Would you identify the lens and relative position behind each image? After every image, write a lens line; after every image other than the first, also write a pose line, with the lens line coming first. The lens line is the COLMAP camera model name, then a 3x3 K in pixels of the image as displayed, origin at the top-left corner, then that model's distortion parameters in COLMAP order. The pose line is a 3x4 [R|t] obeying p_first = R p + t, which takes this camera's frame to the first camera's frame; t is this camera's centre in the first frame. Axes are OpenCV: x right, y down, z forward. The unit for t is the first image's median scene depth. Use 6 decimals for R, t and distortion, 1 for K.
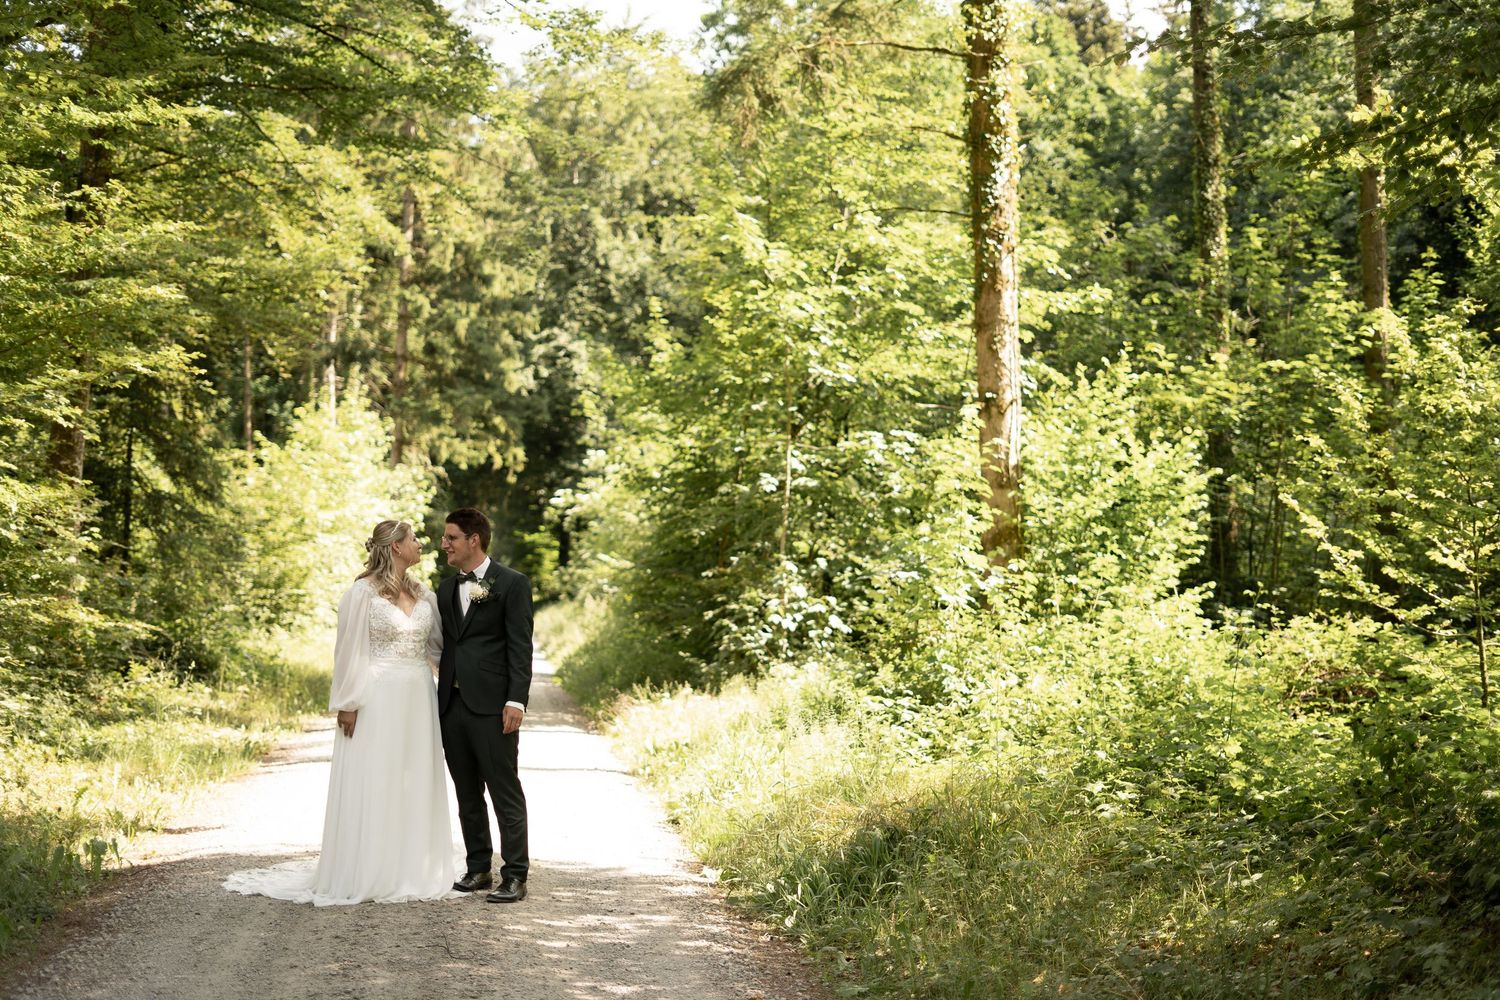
lens RADIAL K [[2138.5, 0, 750.0], [0, 2138.5, 500.0], [0, 0, 1]] dist [0.029318, -0.025912]
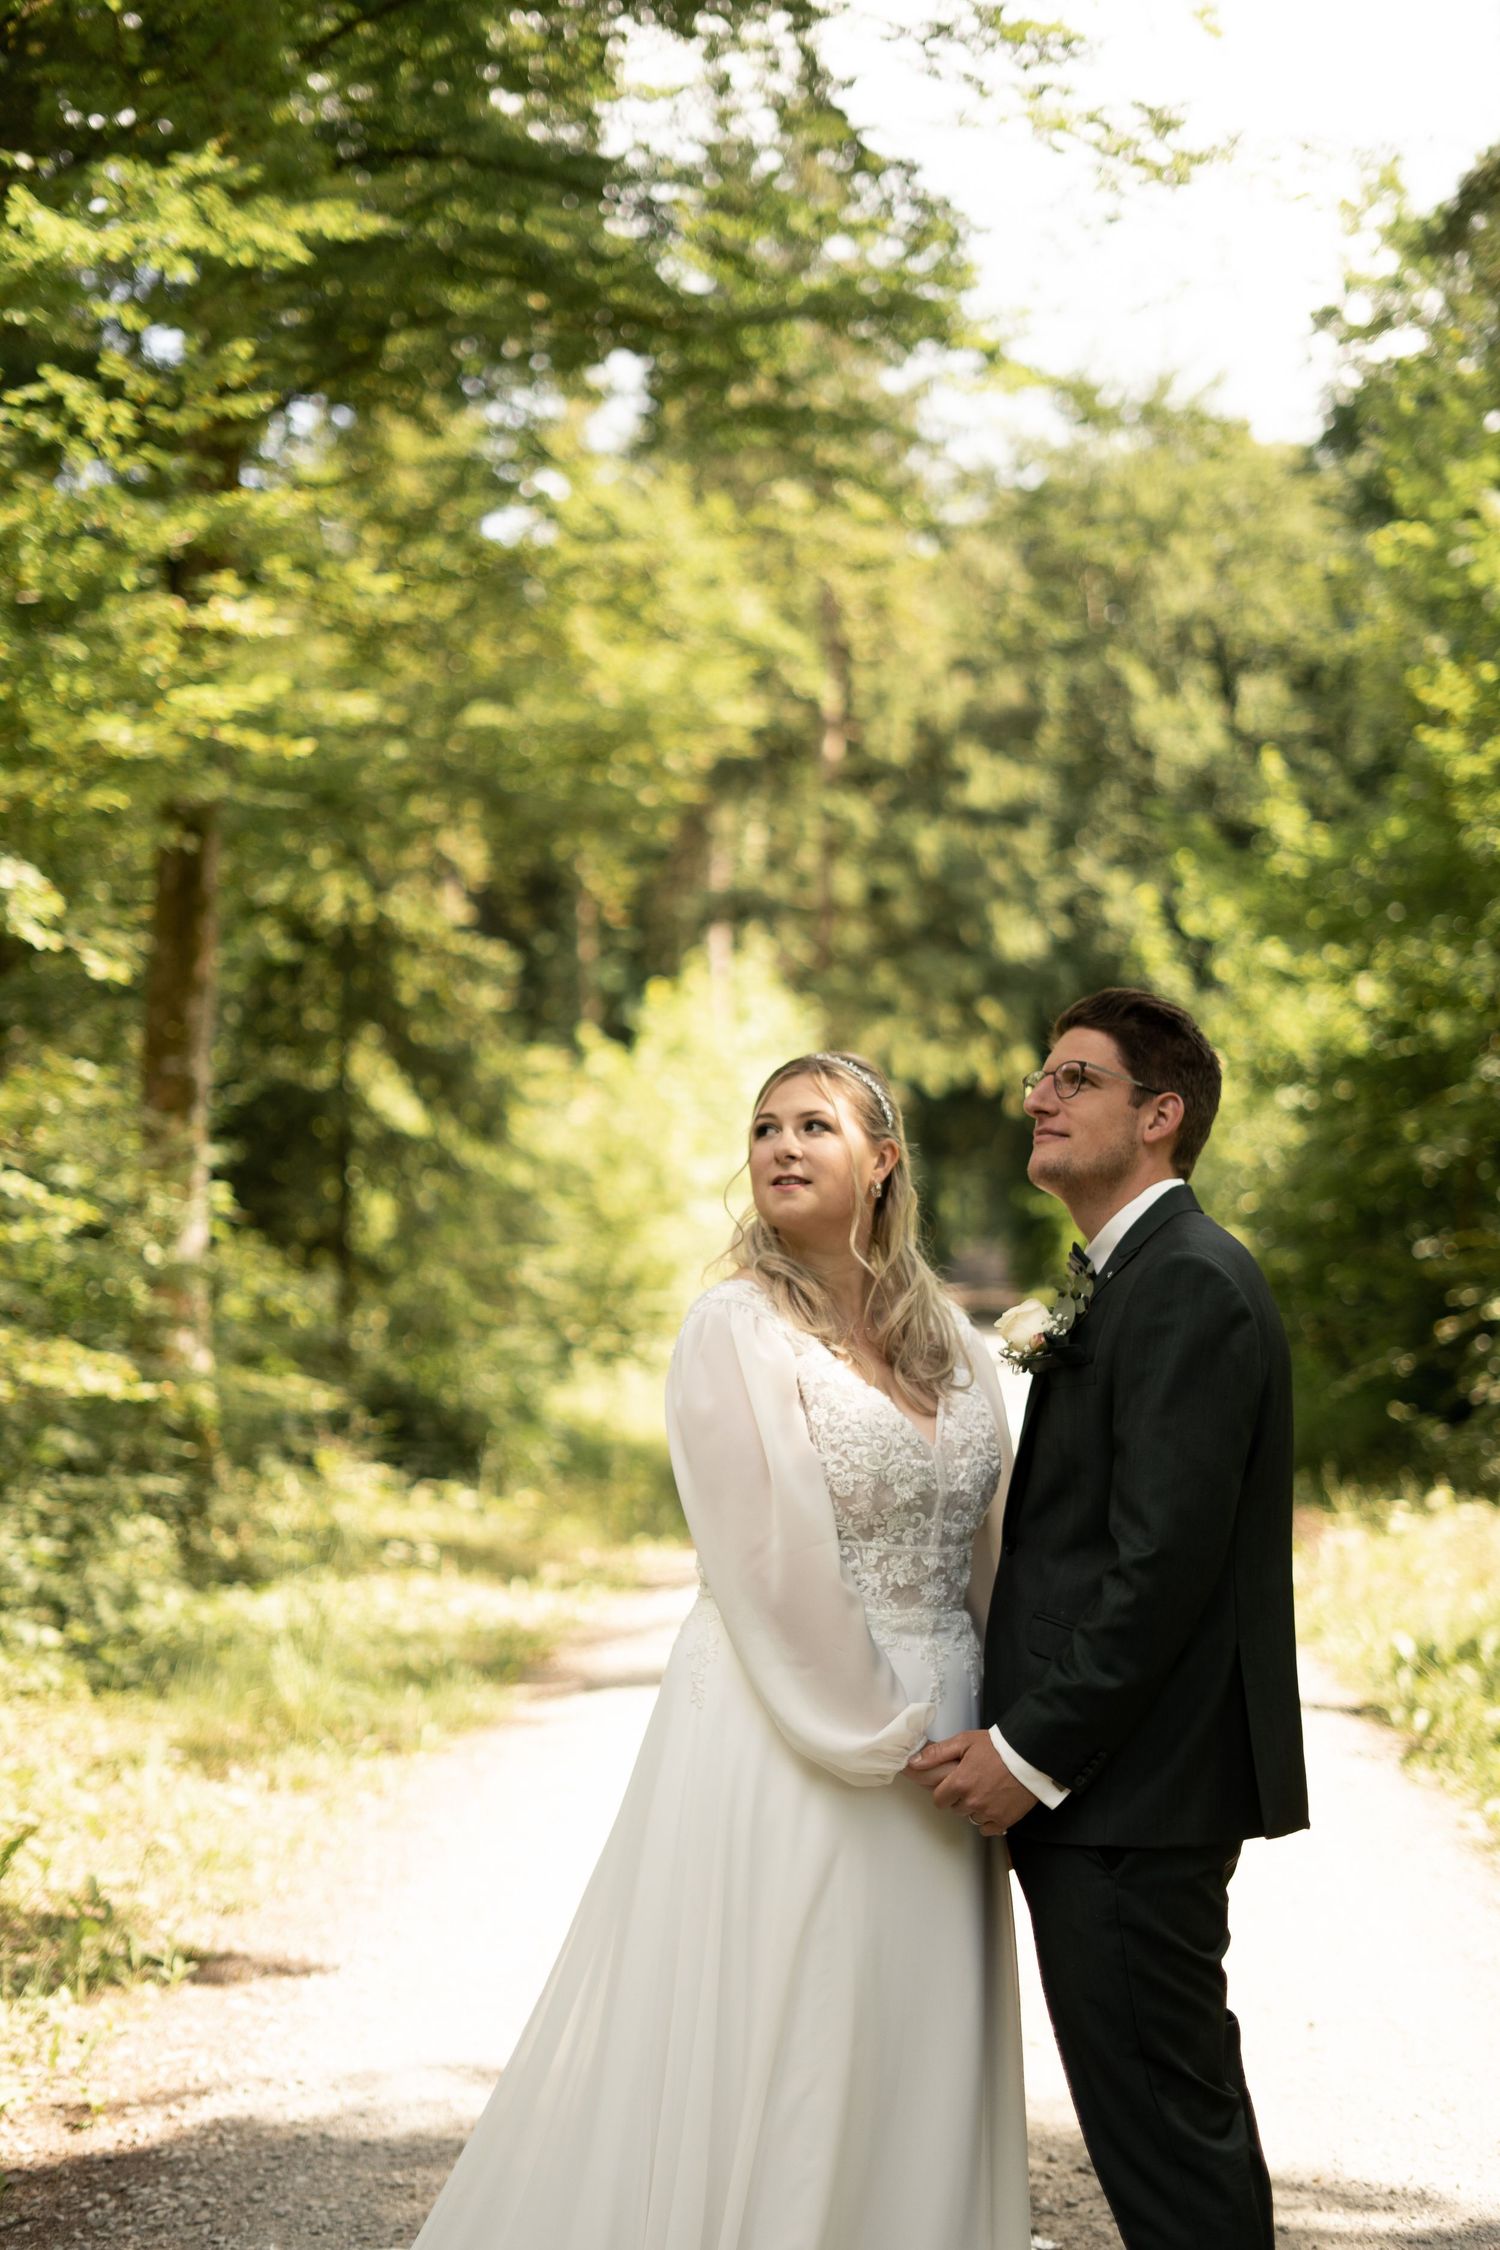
lens RADIAL K [[3236.8, 0, 750.0], [0, 3236.8, 1125.0], [0, 0, 1]] dist [-0.588556, -0.005164]
pose [[0.981654, -0.031434, -0.188062, -0.017060], [0.030155, 0.999499, -0.009656, 0.003672], [0.188271, 0.003808, 0.982110, 0.115968]]
